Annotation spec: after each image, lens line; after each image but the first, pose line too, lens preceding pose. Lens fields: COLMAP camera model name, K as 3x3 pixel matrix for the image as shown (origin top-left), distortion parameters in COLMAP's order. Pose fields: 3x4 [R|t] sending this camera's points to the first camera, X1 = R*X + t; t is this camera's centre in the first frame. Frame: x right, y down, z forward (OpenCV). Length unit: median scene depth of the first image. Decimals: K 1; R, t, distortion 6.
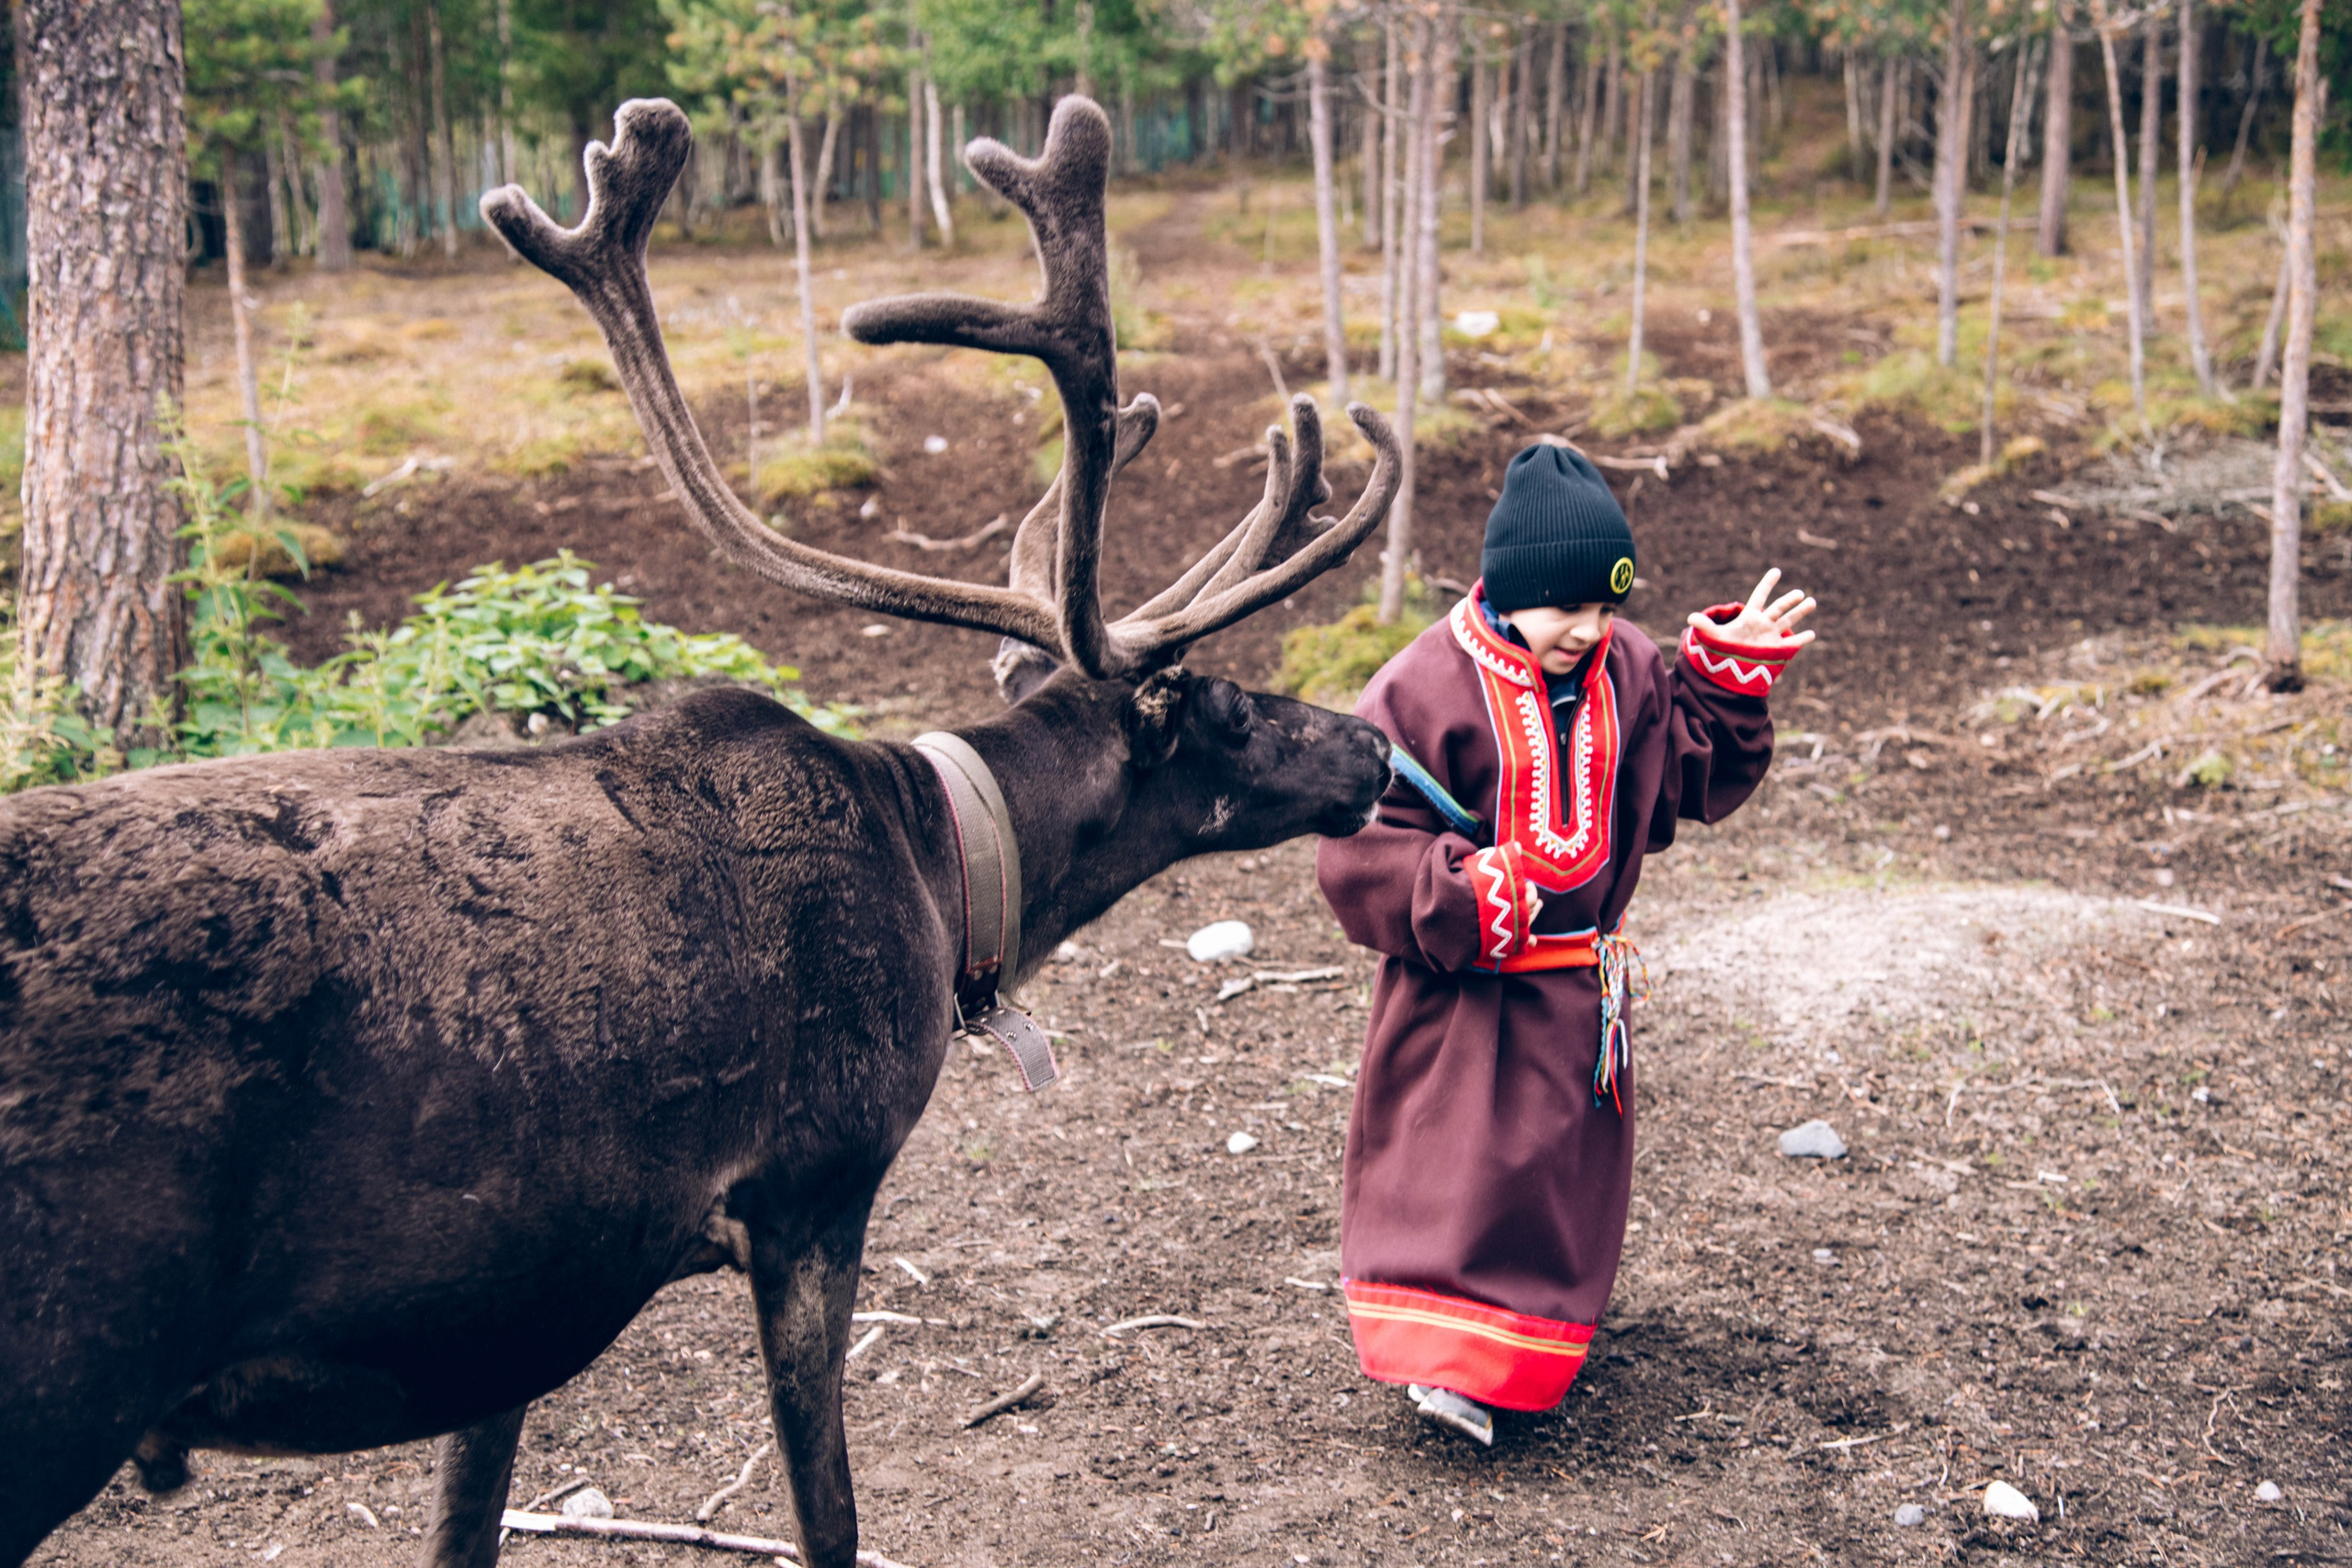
lens RADIAL K [[3484.3, 0, 1176.0], [0, 3484.3, 784.0], [0, 0, 1]] dist [0.320911, 0.089764]
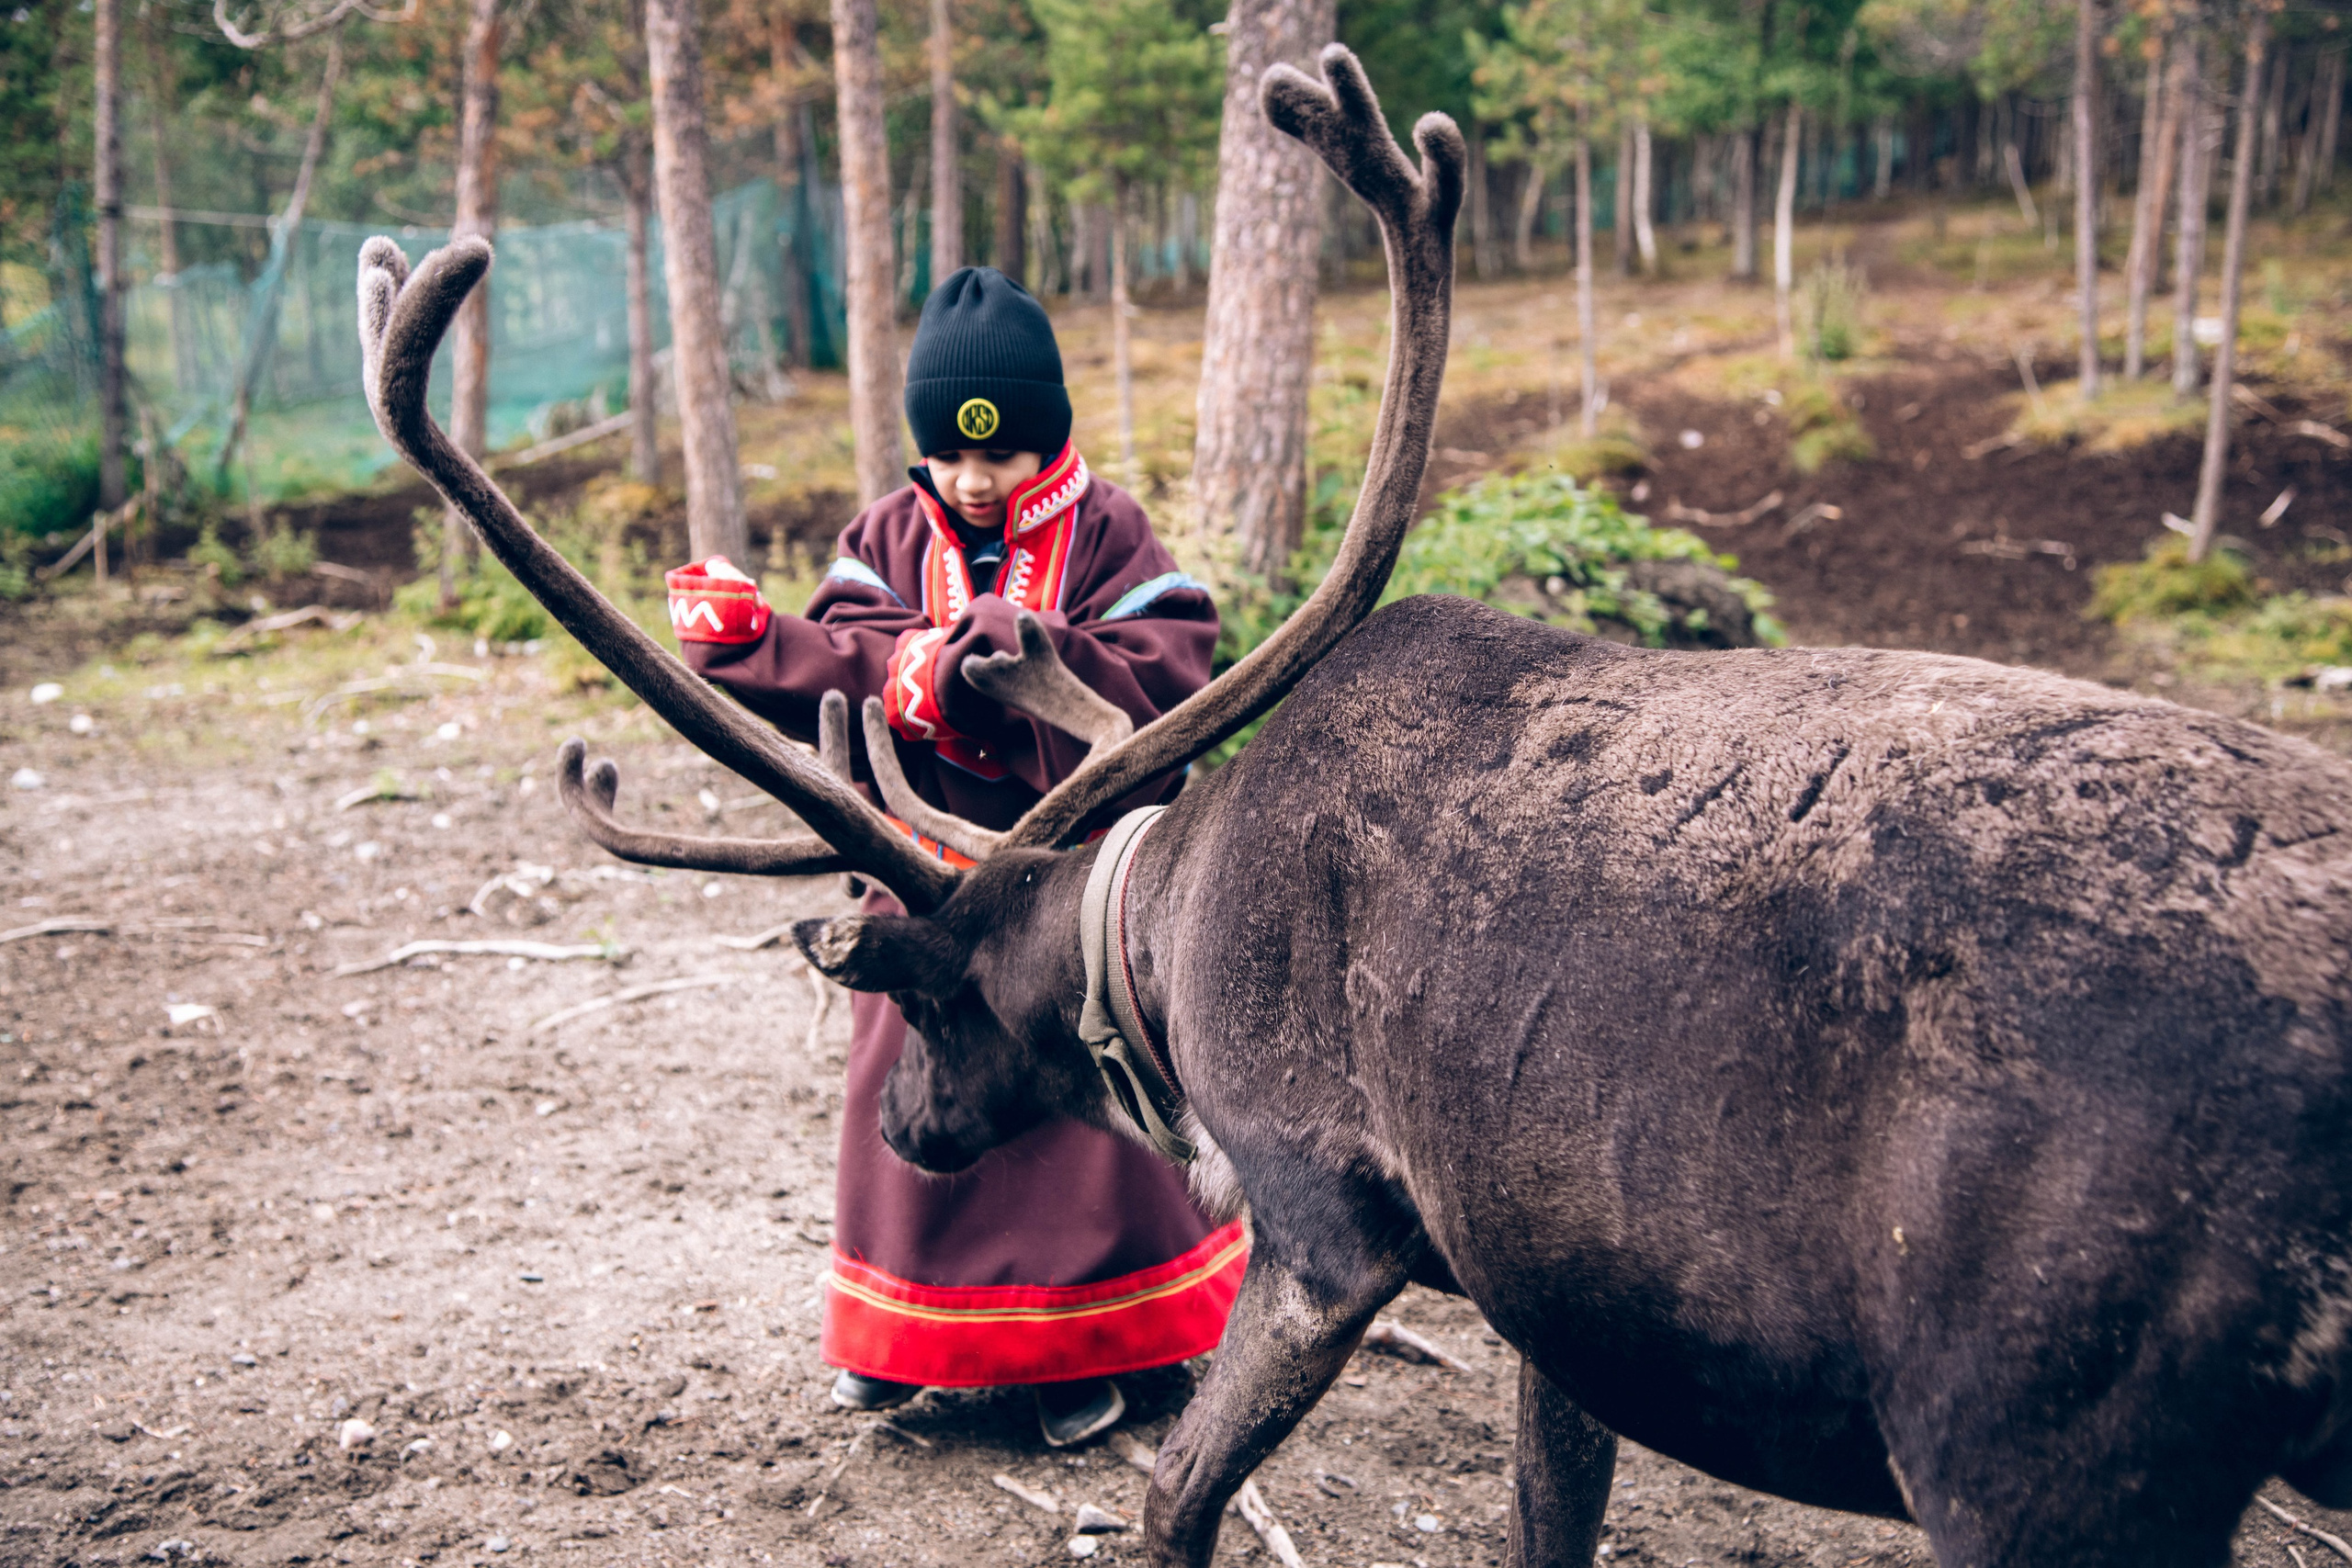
lens RADIAL K [[3484.3, 0, 1176.0], [0, 3484.3, 784.0], [0, 0, 1]] dist [0.320911, 0.089764]
pose [[0.985155, 0.026361, -0.169630, -0.041228], [-0.028854, 0.999509, -0.012247, 0.030662], [0.169224, 0.016960, 0.985432, -0.112459]]
